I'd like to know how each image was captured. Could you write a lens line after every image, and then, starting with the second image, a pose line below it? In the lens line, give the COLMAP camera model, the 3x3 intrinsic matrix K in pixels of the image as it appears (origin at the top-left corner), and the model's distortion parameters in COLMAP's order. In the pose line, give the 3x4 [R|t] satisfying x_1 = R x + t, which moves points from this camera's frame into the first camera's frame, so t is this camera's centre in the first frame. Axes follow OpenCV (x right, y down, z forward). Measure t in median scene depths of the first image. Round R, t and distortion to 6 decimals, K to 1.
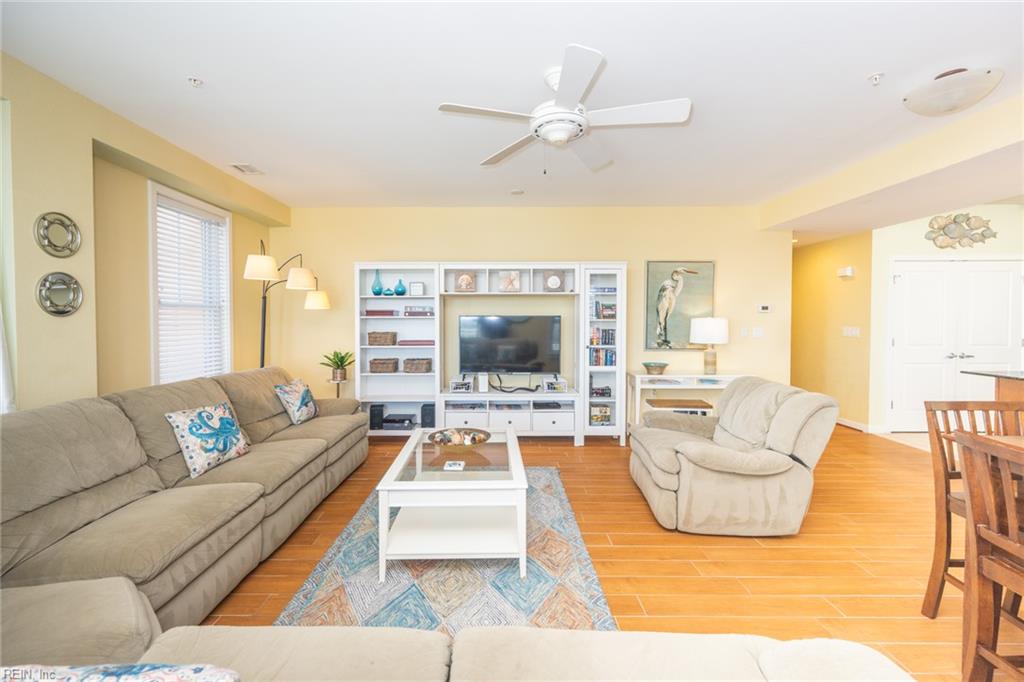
lens RADIAL K [[403.3, 0, 502.4], [0, 403.3, 320.5], [0, 0, 1]] dist [-0.003807, -0.000152]
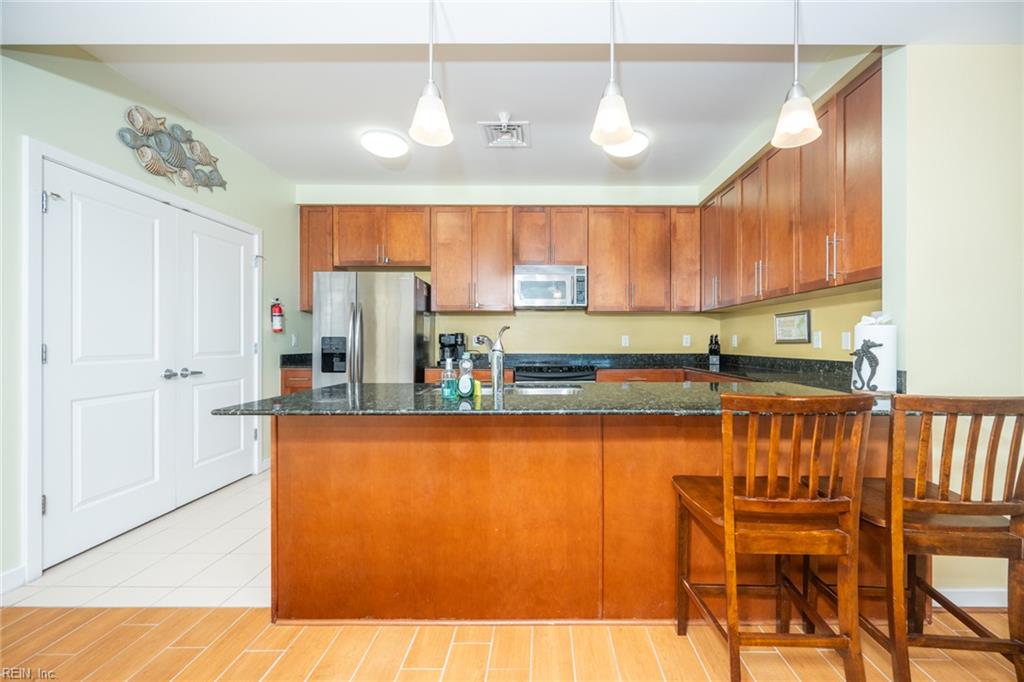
lens RADIAL K [[403.3, 0, 528.3], [0, 403.3, 342.1], [0, 0, 1]] dist [-0.003807, -0.000152]
pose [[-0.015055, -0.003378, 0.999881, 0.558500], [0.008873, 0.999954, 0.003512, 0.045948], [-0.999847, 0.008925, -0.015024, 0.511696]]
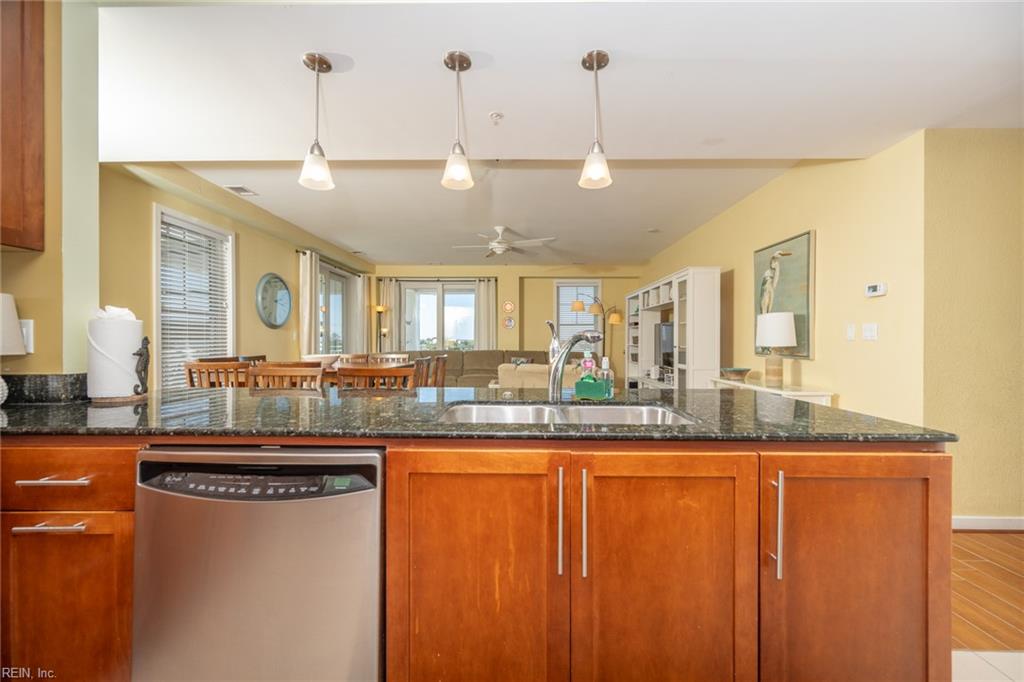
lens RADIAL K [[403.3, 0, 518.1], [0, 403.3, 346.3], [0, 0, 1]] dist [-0.003807, -0.000152]
pose [[0.015337, 0.012219, -0.999808, 1.231325], [-0.010023, 0.999877, 0.012067, 0.049355], [0.999832, 0.009836, 0.015458, 0.491337]]
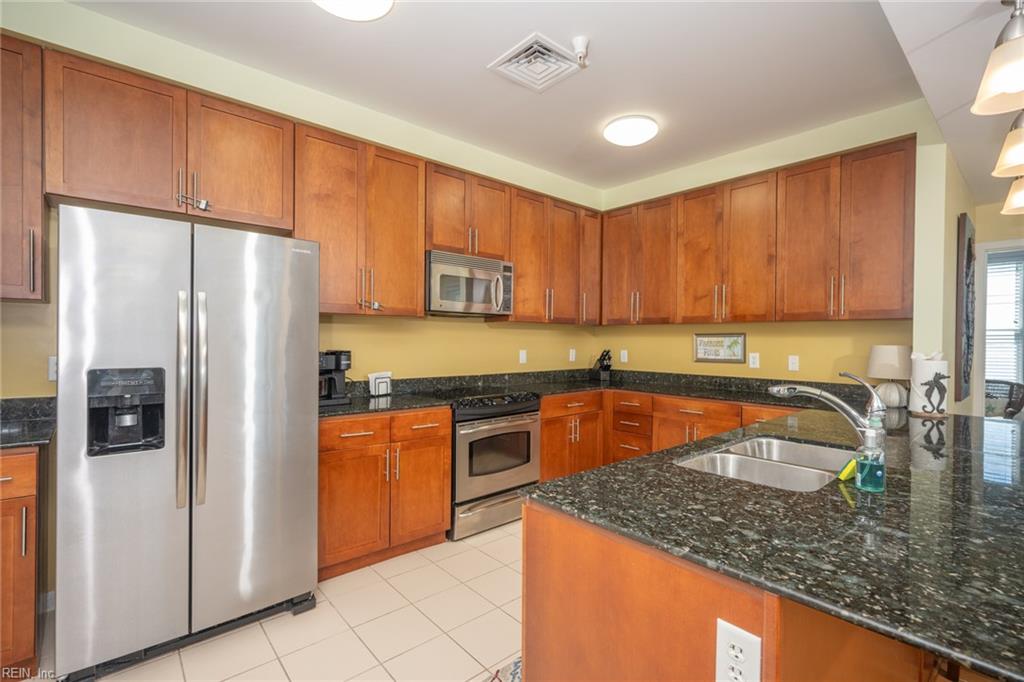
lens RADIAL K [[468.7, 0, 511.5], [0, 468.7, 339.7], [0, 0, 1]] dist [-0.001013, -0.000181]
pose [[-0.675685, -0.007724, 0.737150, 0.844279], [-0.001701, 0.999959, 0.008919, 0.008086], [-0.737189, 0.004773, -0.675670, 0.896666]]
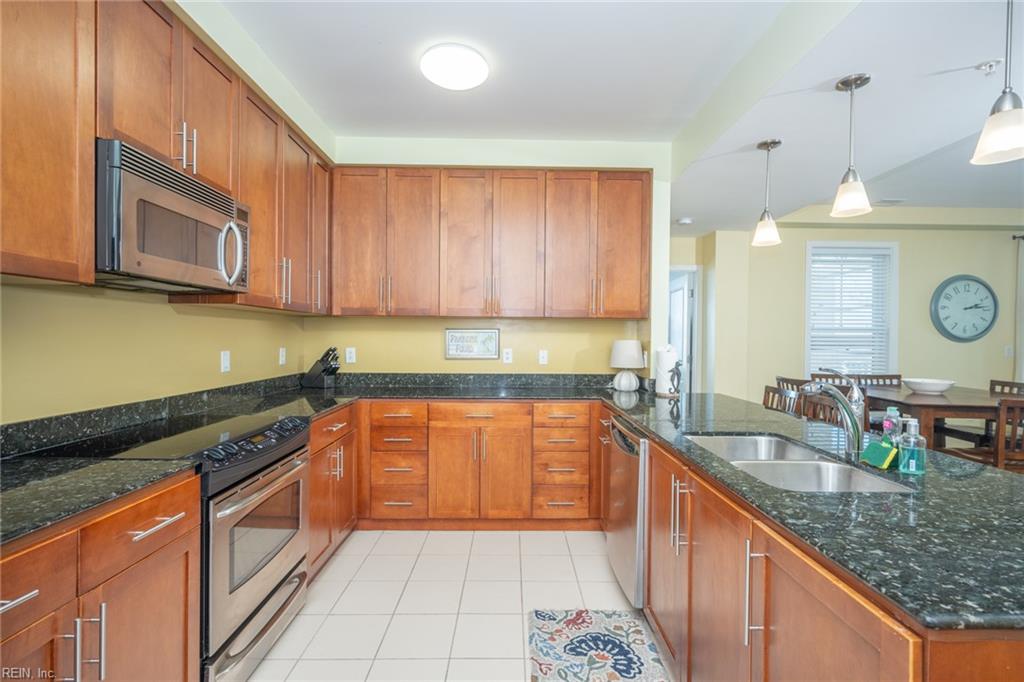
lens RADIAL K [[468.7, 0, 515.5], [0, 468.7, 342.4], [0, 0, 1]] dist [-0.001013, -0.000181]
pose [[-0.998948, -0.010797, -0.044577, 1.165644], [-0.011765, 0.999699, 0.021514, 0.009587], [0.044332, 0.022016, -0.998774, 0.850729]]
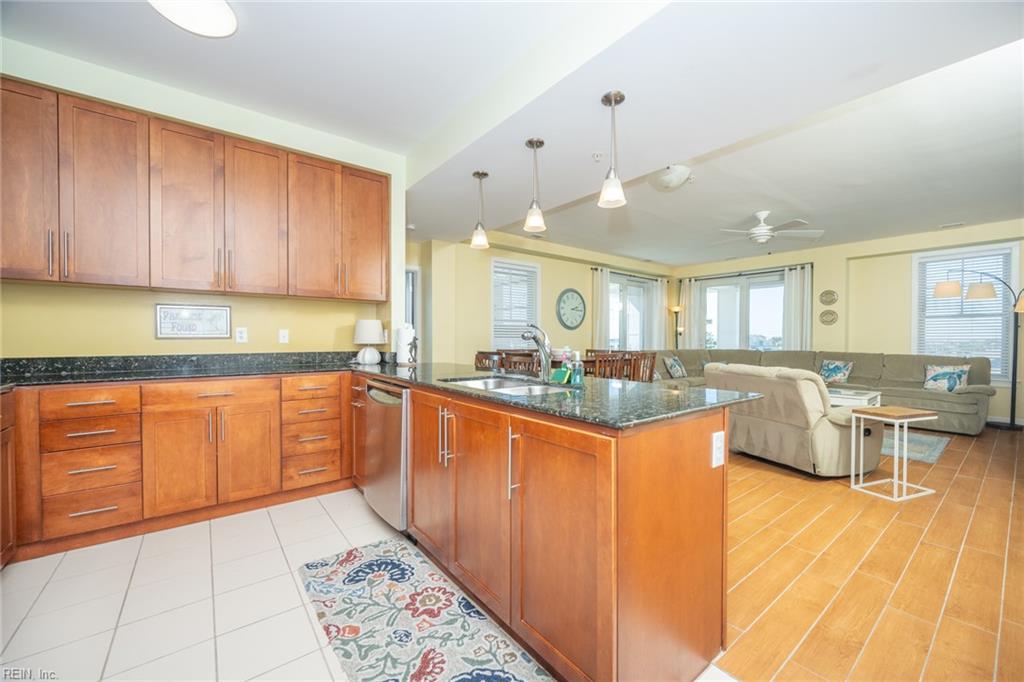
lens RADIAL K [[403.3, 0, 518.1], [0, 403.3, 342.9], [0, 0, 1]] dist [-0.003807, -0.000152]
pose [[-0.762882, 0.003564, -0.646527, 1.222673], [-0.009877, 0.999804, 0.017166, 0.045733], [0.646462, 0.019482, -0.762698, 0.850270]]
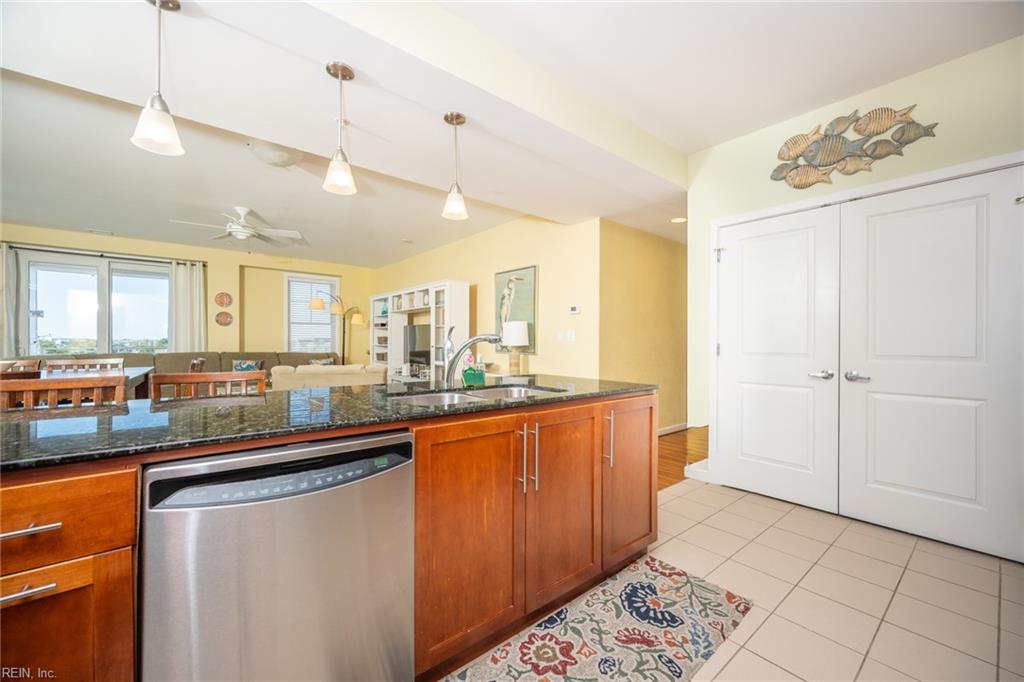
lens RADIAL K [[403.3, 0, 513.0], [0, 403.3, 349.4], [0, 0, 1]] dist [-0.003807, -0.000152]
pose [[0.661156, 0.015853, -0.750081, 1.258788], [-0.010570, 0.999874, 0.011815, 0.051165], [0.750174, 0.000117, 0.661240, 0.296877]]
